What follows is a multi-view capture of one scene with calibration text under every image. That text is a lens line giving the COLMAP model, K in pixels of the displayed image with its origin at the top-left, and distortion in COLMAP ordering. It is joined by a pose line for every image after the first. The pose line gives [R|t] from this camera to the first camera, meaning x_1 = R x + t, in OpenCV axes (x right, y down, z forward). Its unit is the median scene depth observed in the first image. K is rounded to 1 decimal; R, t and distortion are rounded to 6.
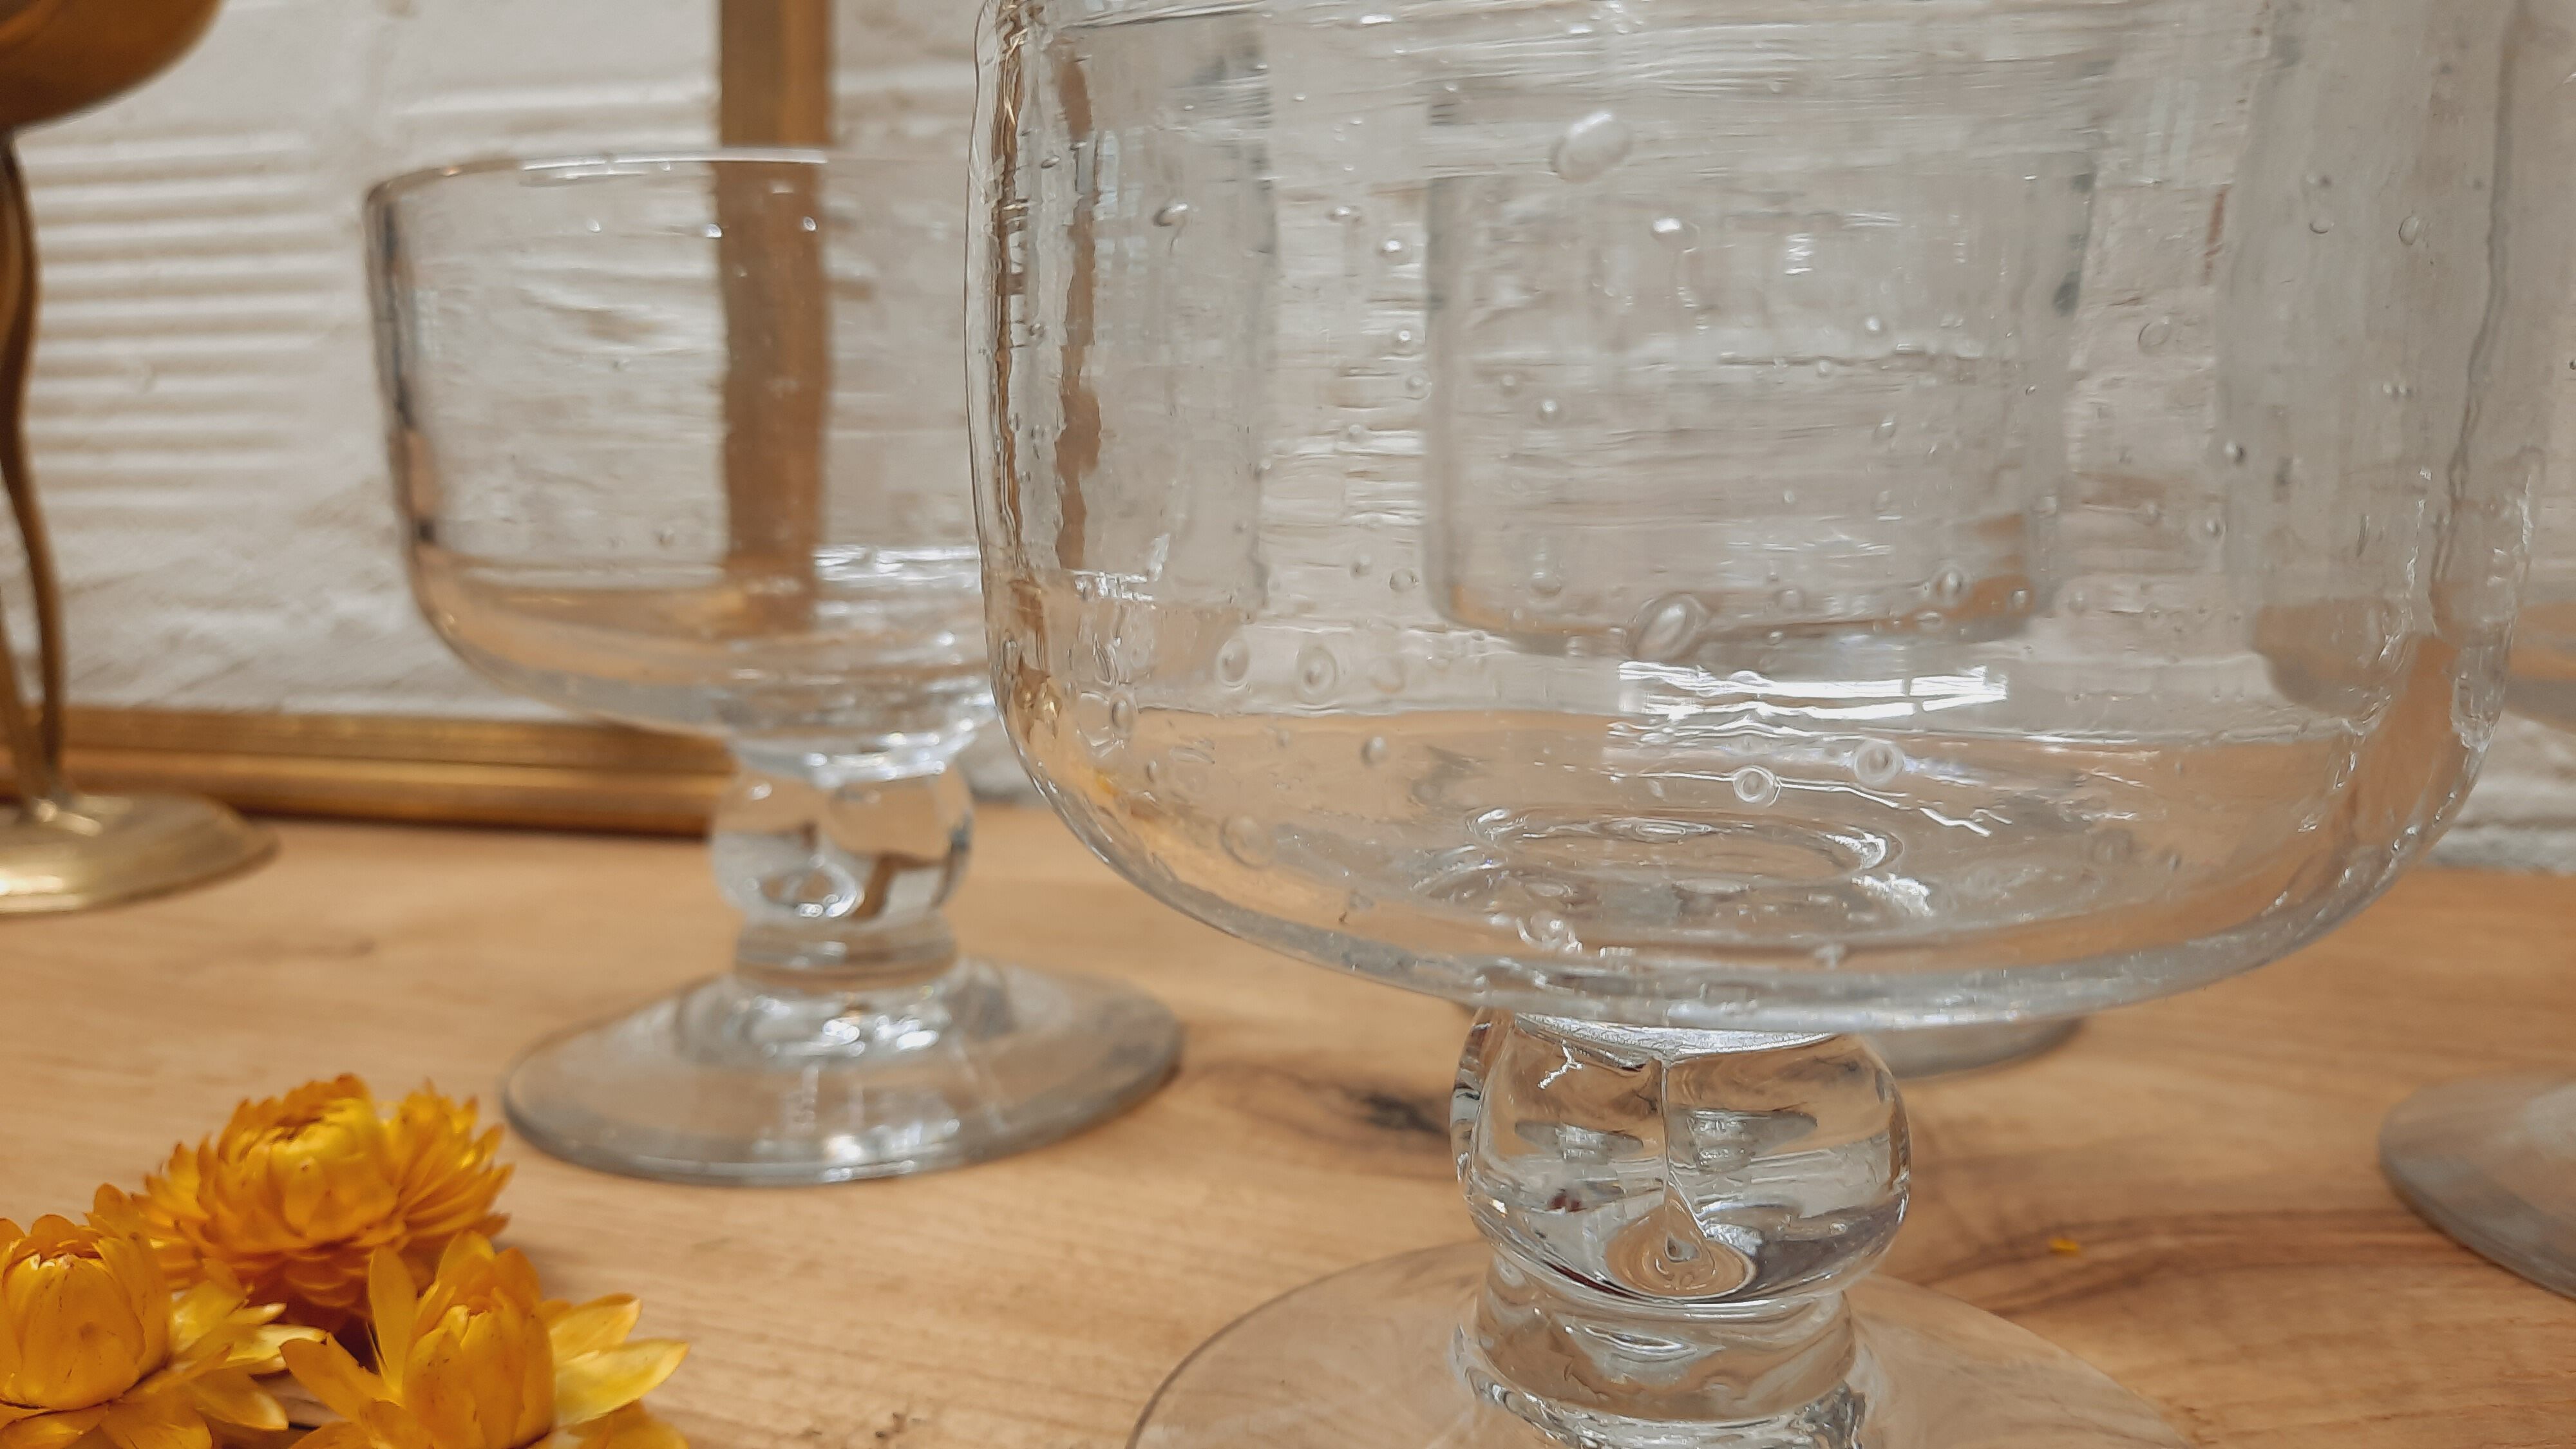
lens RADIAL K [[1967.9, 0, 1288.0], [0, 1967.9, 724.5], [0, 0, 1]] dist [0.028339, -0.082094]
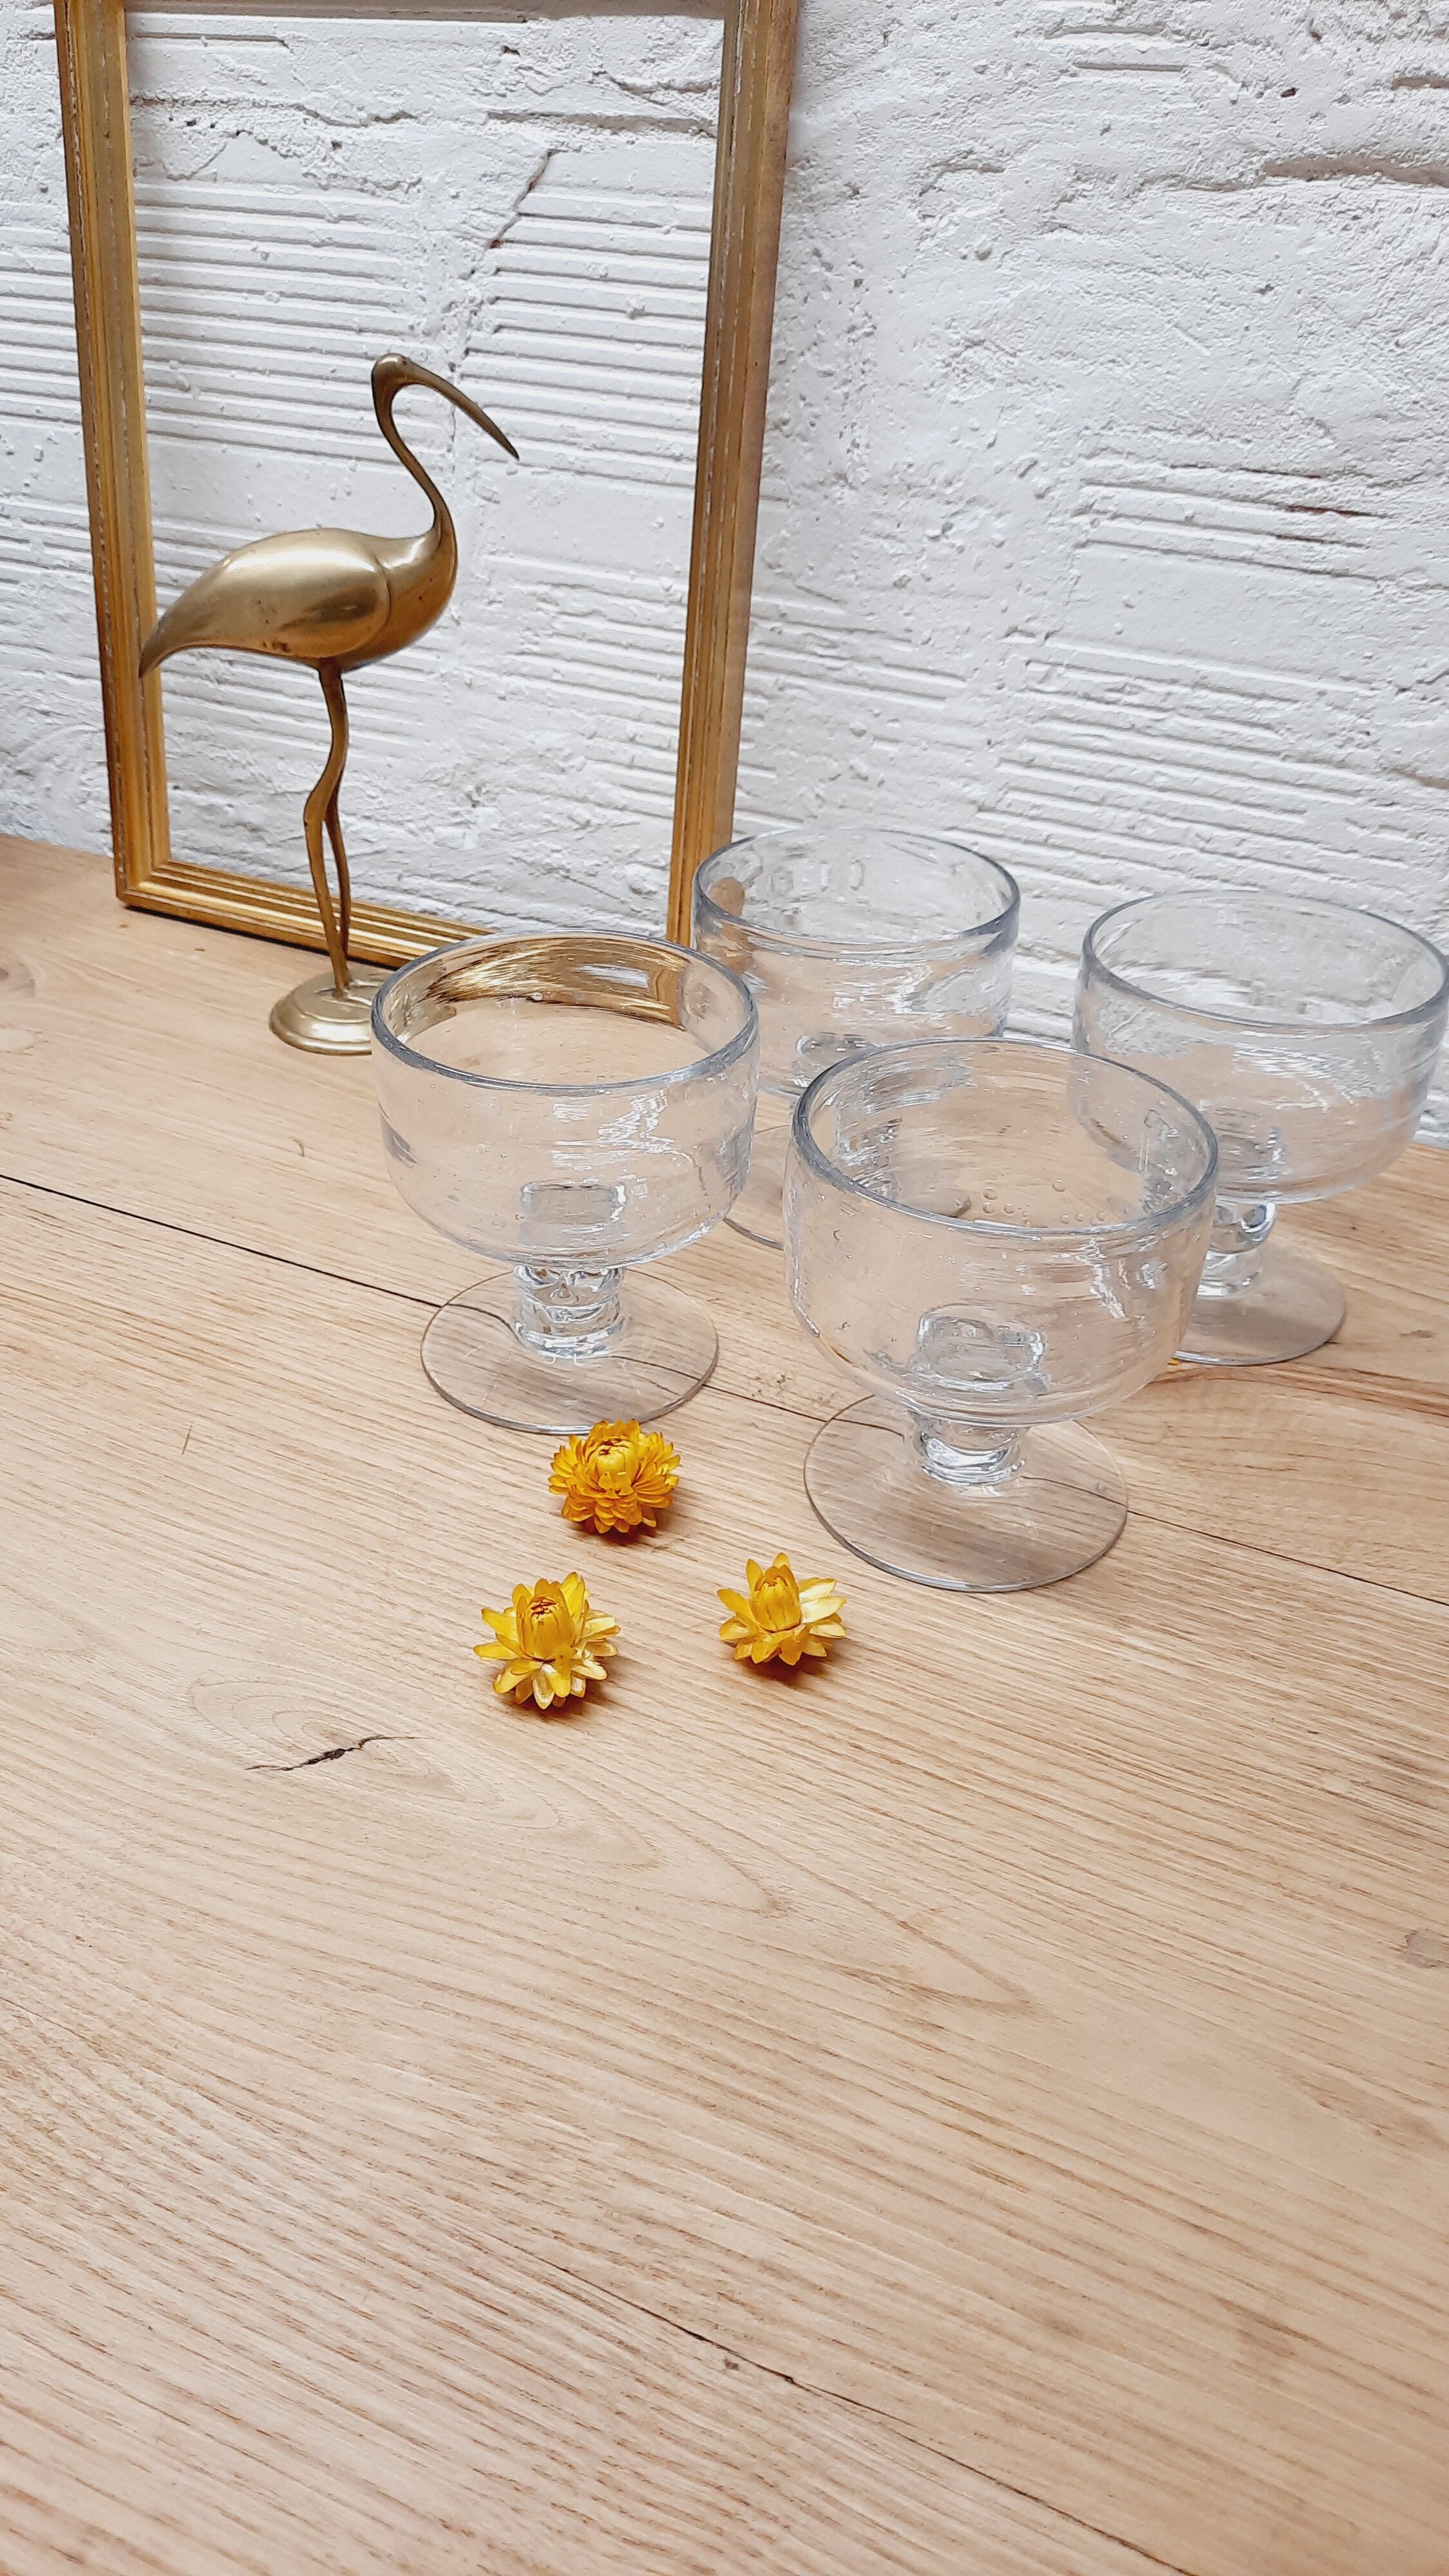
lens RADIAL K [[1895.7, 0, 724.5], [0, 1895.7, 1288.0], [0, 0, 1]] dist [0.045276, -0.069931]
pose [[0.985780, 0.126333, -0.110805, 0.036966], [-0.072947, 0.915738, 0.395099, -0.891281], [0.151382, -0.381398, 0.911931, -1.609335]]
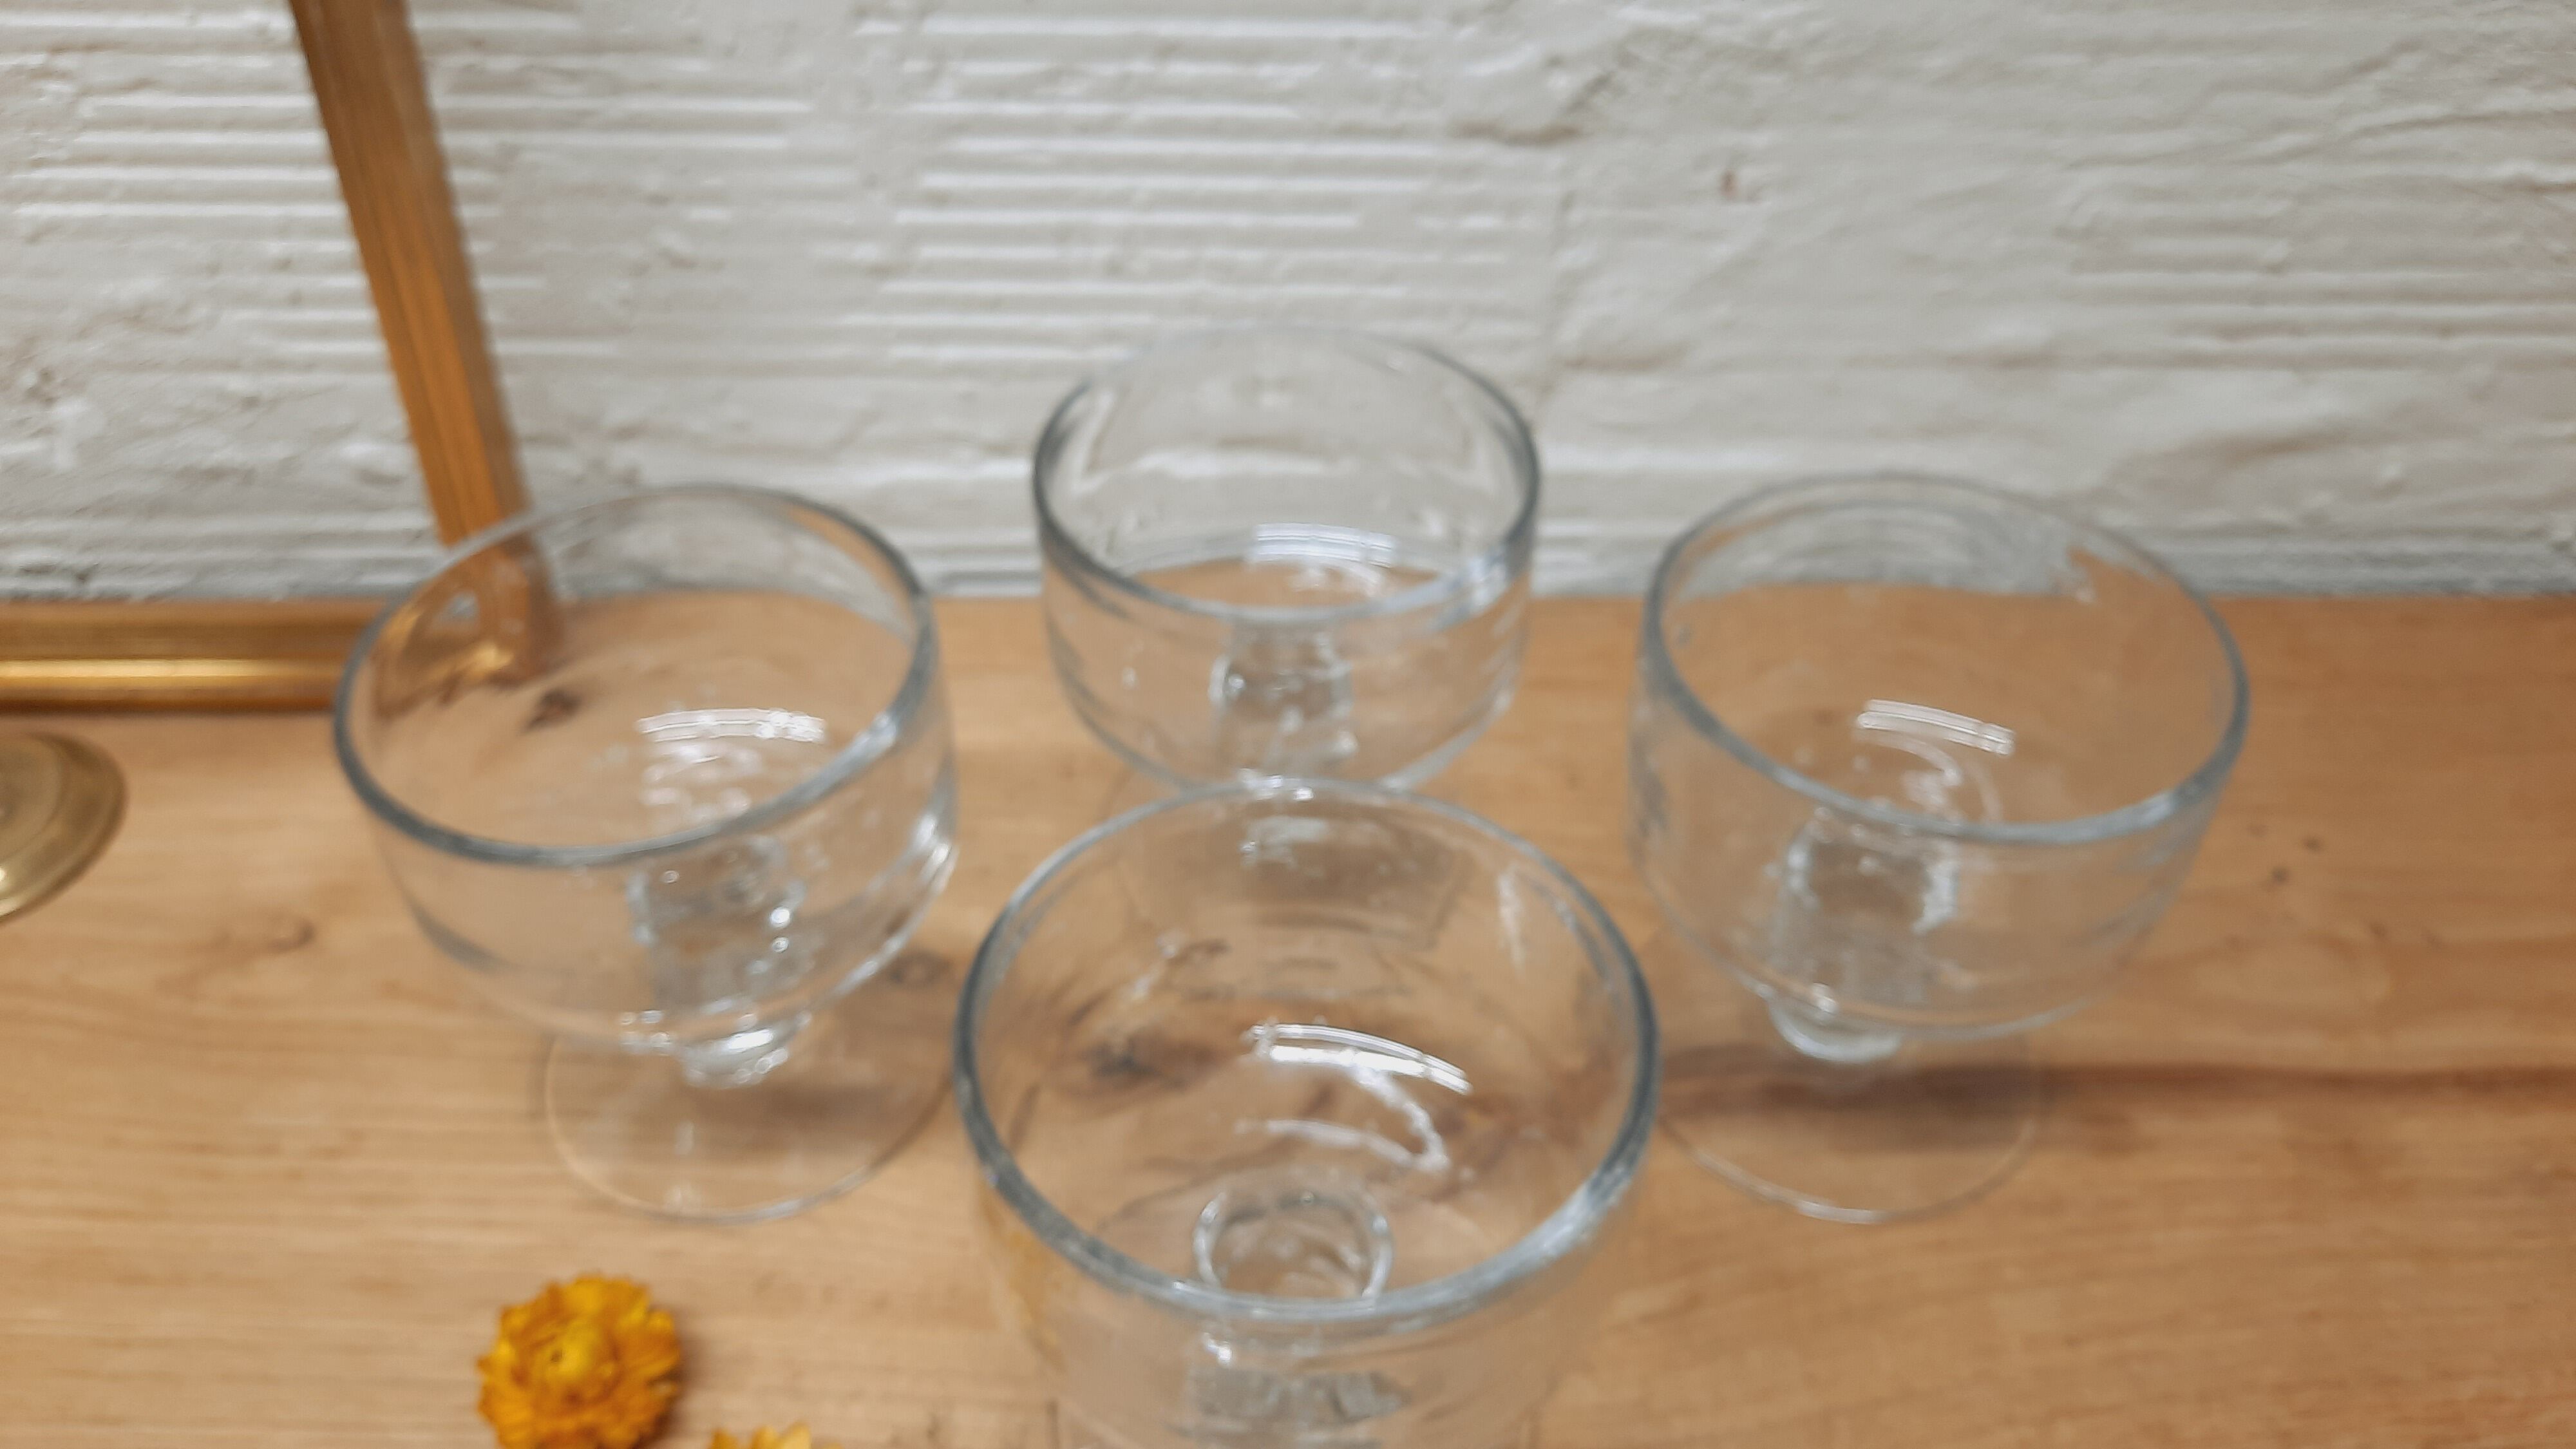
lens RADIAL K [[1954.8, 0, 1288.0], [0, 1954.8, 724.5], [0, 0, 1]] dist [-0.016920, -0.004802]
pose [[0.961374, -0.171579, 0.215221, -0.125930], [0.030280, 0.843110, 0.536888, -1.143299], [-0.273574, -0.509634, 0.815739, -0.345920]]
